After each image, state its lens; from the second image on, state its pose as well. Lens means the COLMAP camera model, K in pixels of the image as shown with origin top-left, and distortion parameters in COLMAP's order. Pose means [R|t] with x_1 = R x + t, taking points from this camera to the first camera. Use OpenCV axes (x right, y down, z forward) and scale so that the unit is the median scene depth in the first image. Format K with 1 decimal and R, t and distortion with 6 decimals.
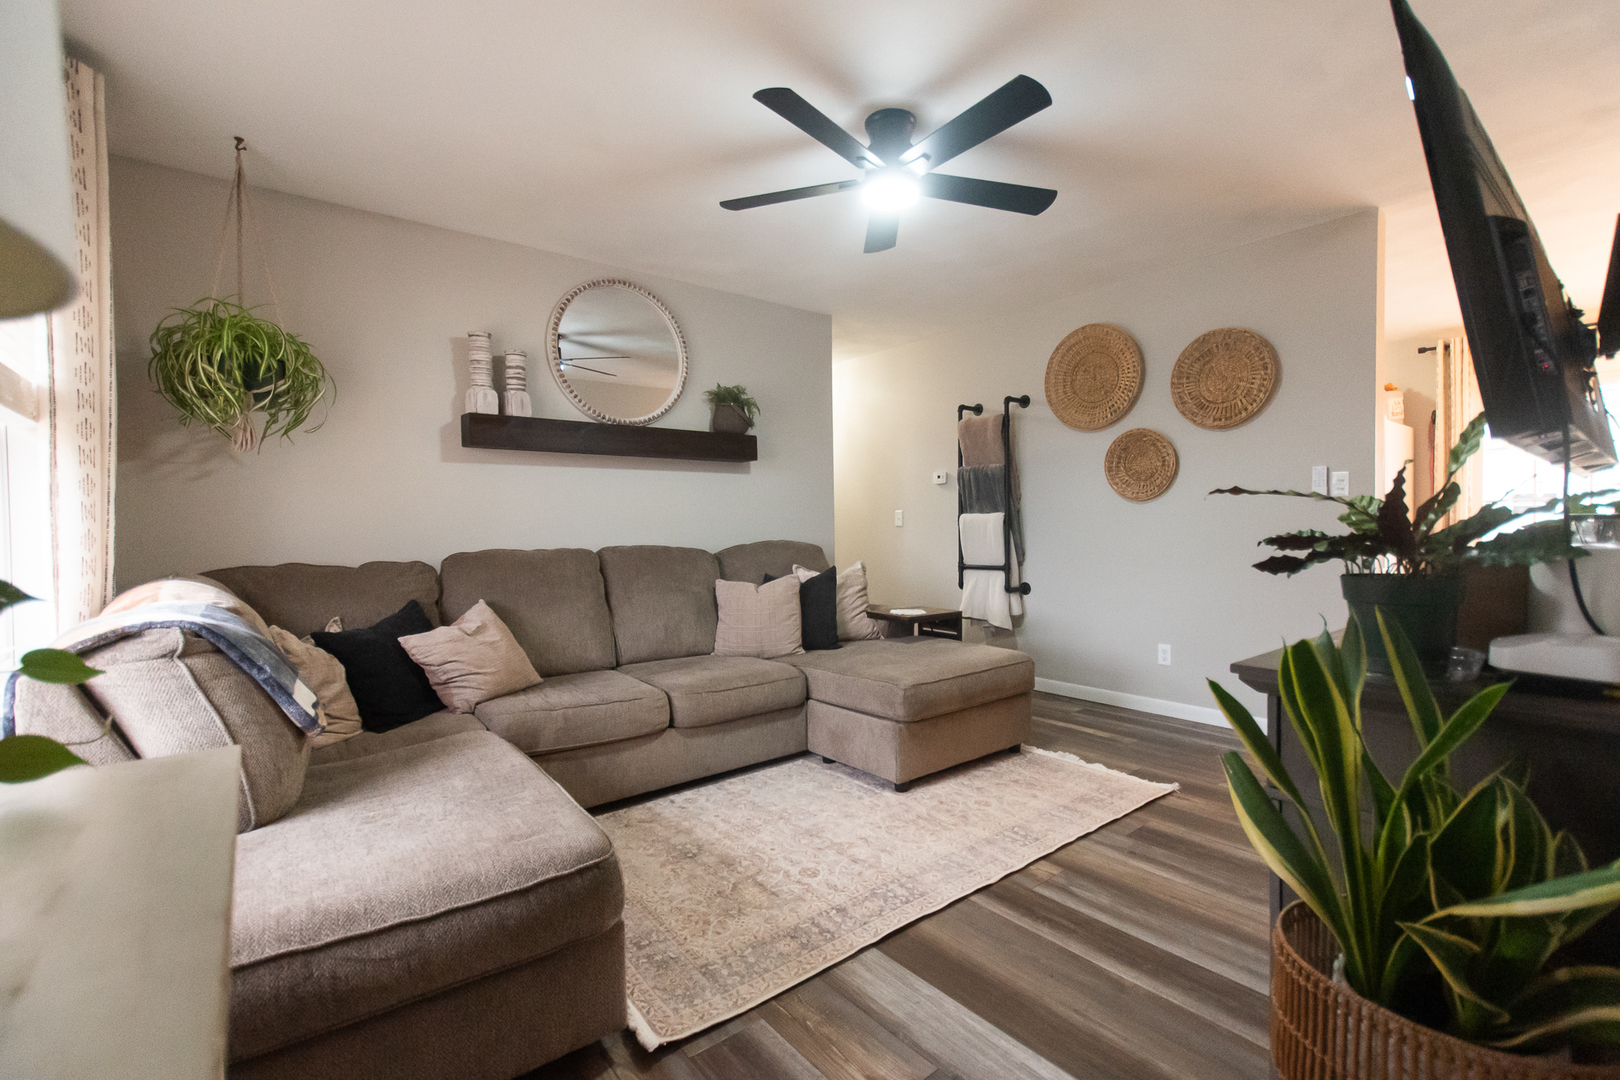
lens RADIAL K [[697.0, 0, 810.0], [0, 697.0, 540.0], [0, 0, 1]] dist [0.000563, 0.000021]
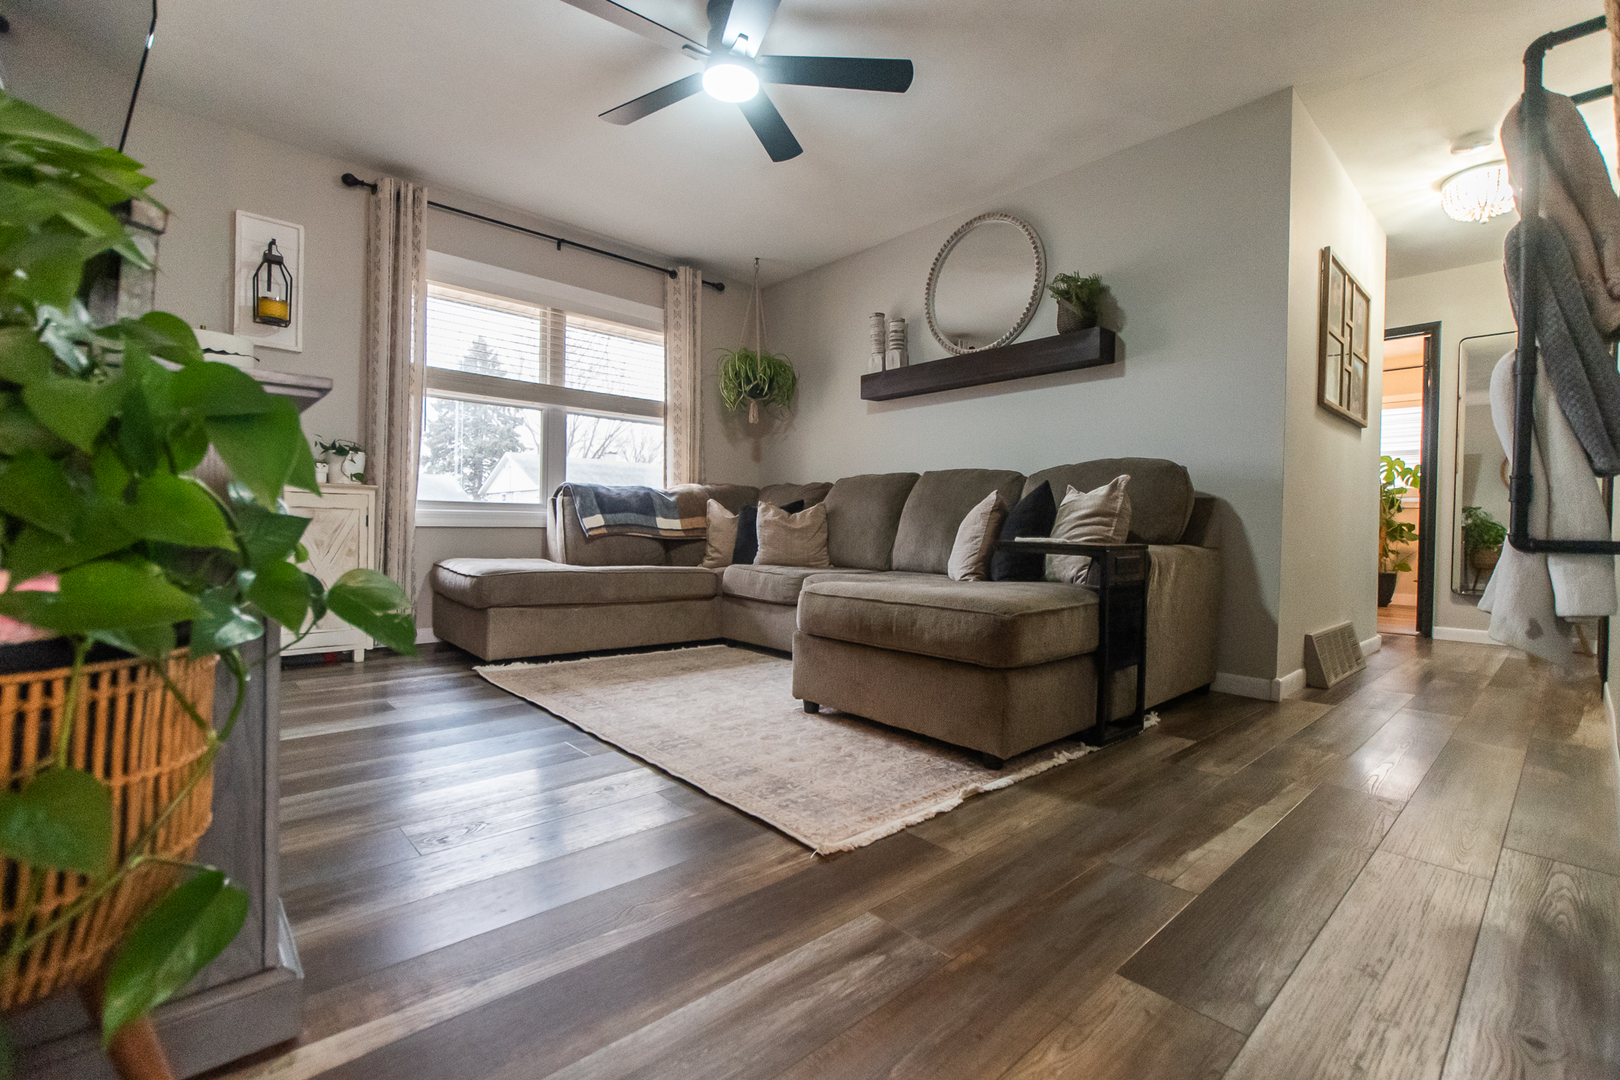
lens RADIAL K [[710.0, 0, 854.4], [0, 710.0, 533.0], [0, 0, 1]] dist [-0.002500, -0.000308]
pose [[0.103368, 0.022158, -0.994396, 1.061080], [-0.036311, 0.999169, 0.018490, 0.120168], [0.993980, 0.034196, 0.104087, 0.991305]]
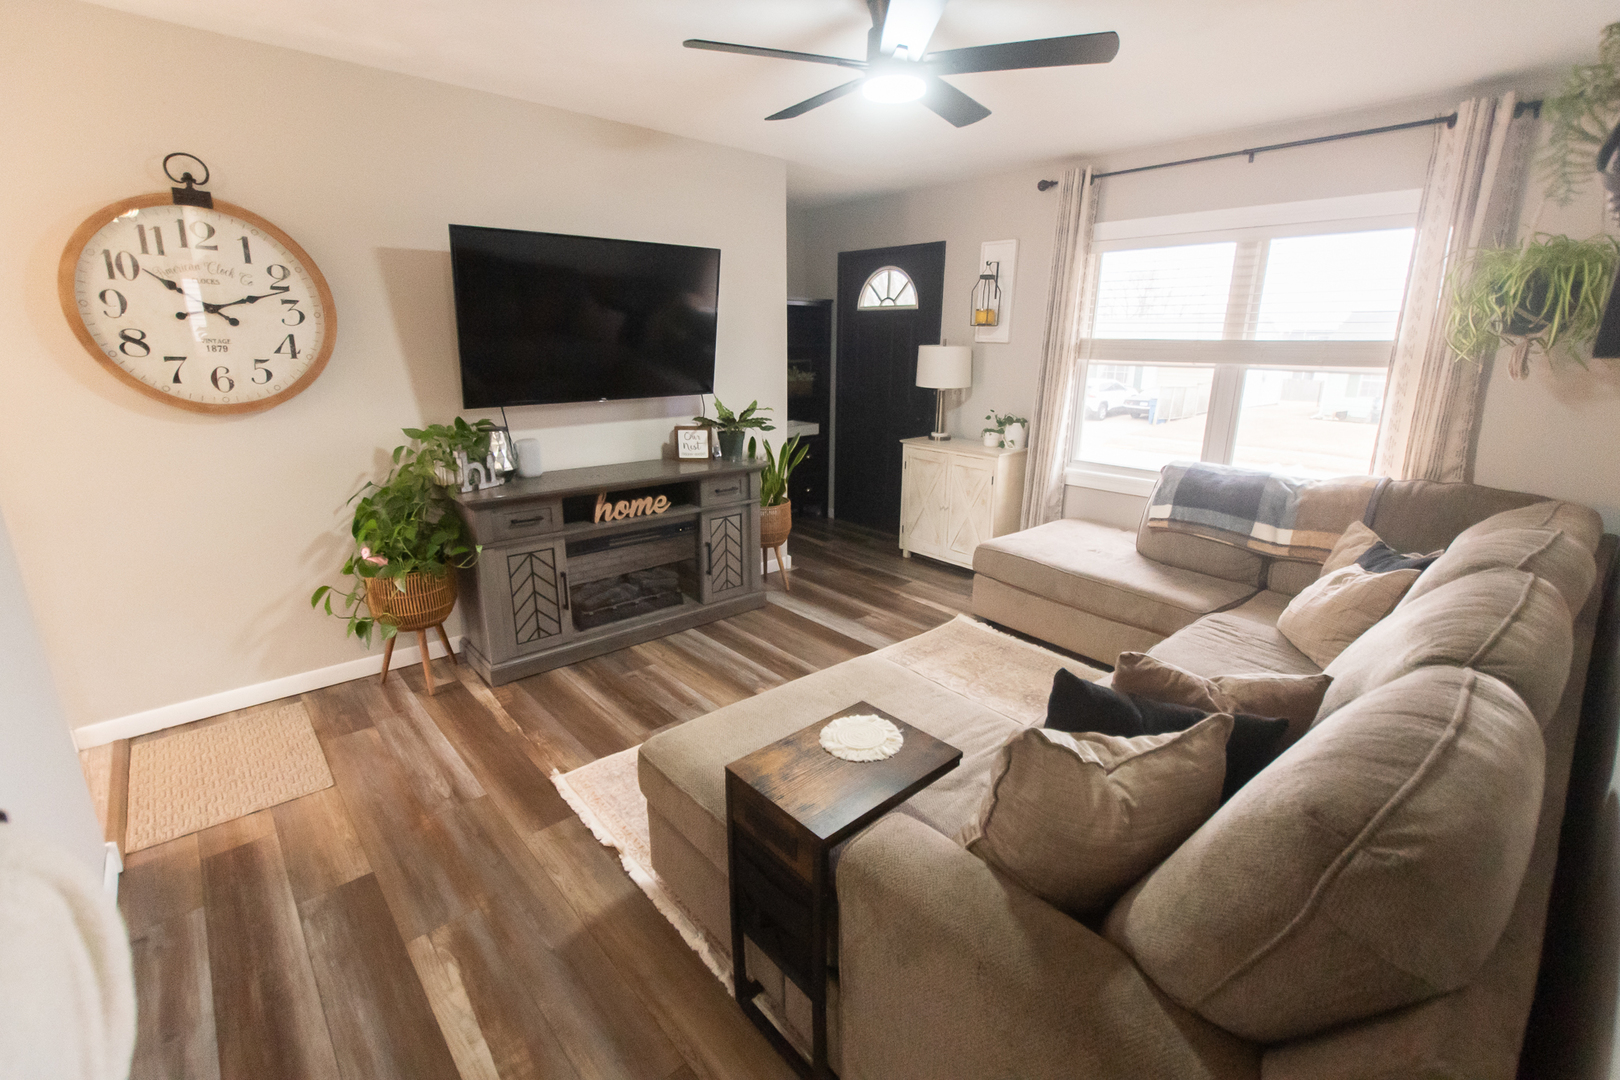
lens RADIAL K [[716.9, 0, 807.5], [0, 716.9, 534.3], [0, 0, 1]] dist [-0.002823, -0.000527]
pose [[-0.998510, 0.018653, -0.051286, 0.258874], [0.003455, 0.959491, 0.281720, -0.189058], [0.054463, 0.281123, -0.958125, 1.839406]]
